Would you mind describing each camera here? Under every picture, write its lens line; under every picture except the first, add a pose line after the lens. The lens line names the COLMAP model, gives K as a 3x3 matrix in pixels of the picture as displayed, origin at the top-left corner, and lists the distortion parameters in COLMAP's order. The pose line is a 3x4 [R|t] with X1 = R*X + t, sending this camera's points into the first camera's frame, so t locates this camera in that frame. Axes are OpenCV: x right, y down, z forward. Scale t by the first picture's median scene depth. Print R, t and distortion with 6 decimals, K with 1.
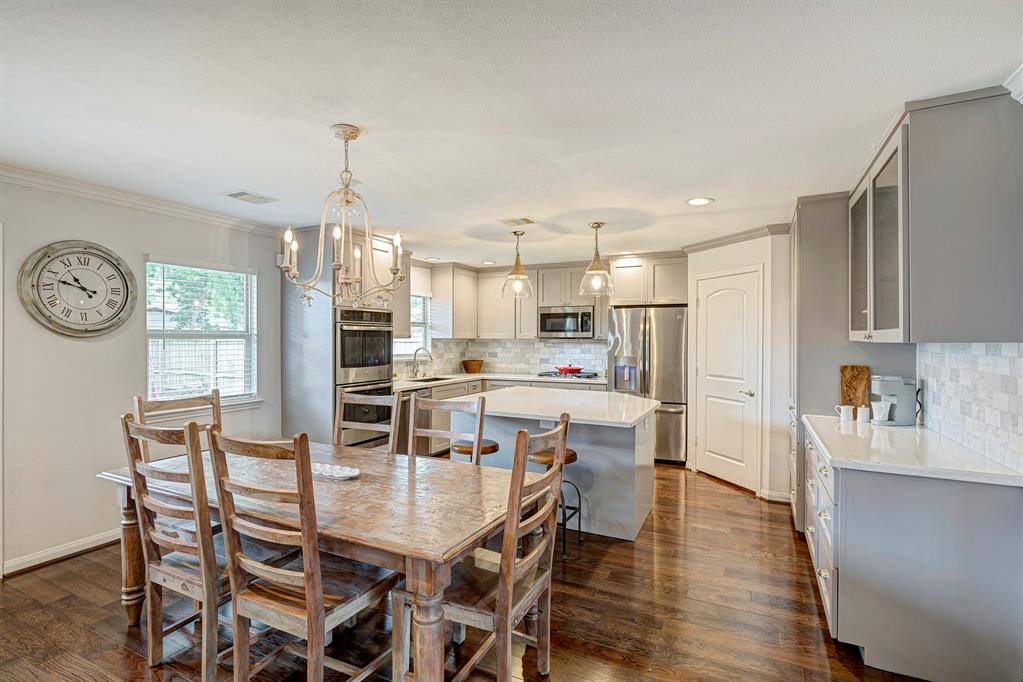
lens RADIAL K [[497.8, 0, 509.9], [0, 497.8, 339.5], [0, 0, 1]] dist [0.001957, -0.001062]
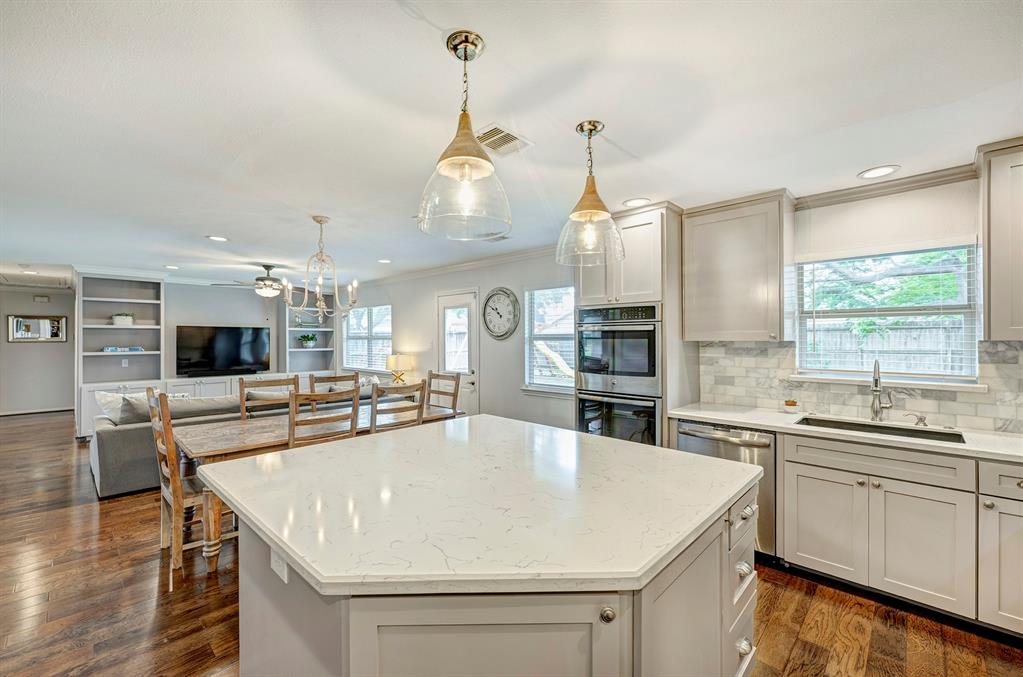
lens RADIAL K [[422.2, 0, 505.0], [0, 422.2, 337.4], [0, 0, 1]] dist [-0.000337, 0.000401]
pose [[-0.301916, -0.003646, -0.953328, 0.400166], [-0.001374, 0.999993, -0.003390, -0.004422], [0.953334, 0.000286, -0.301919, 0.950278]]
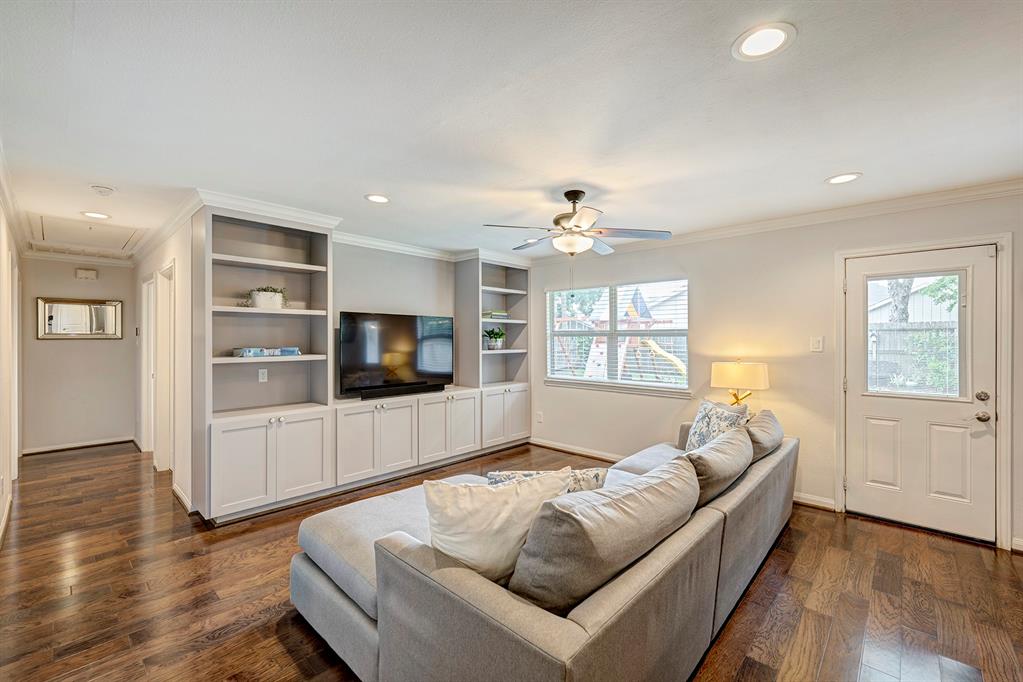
lens RADIAL K [[427.4, 0, 513.0], [0, 427.4, 340.8], [0, 0, 1]] dist [0.001748, 0.000088]
pose [[-0.286675, 0.003238, -0.958023, 0.123347], [-0.003428, 0.999984, 0.004405, 0.004988], [0.958022, 0.004547, -0.286659, 0.117466]]
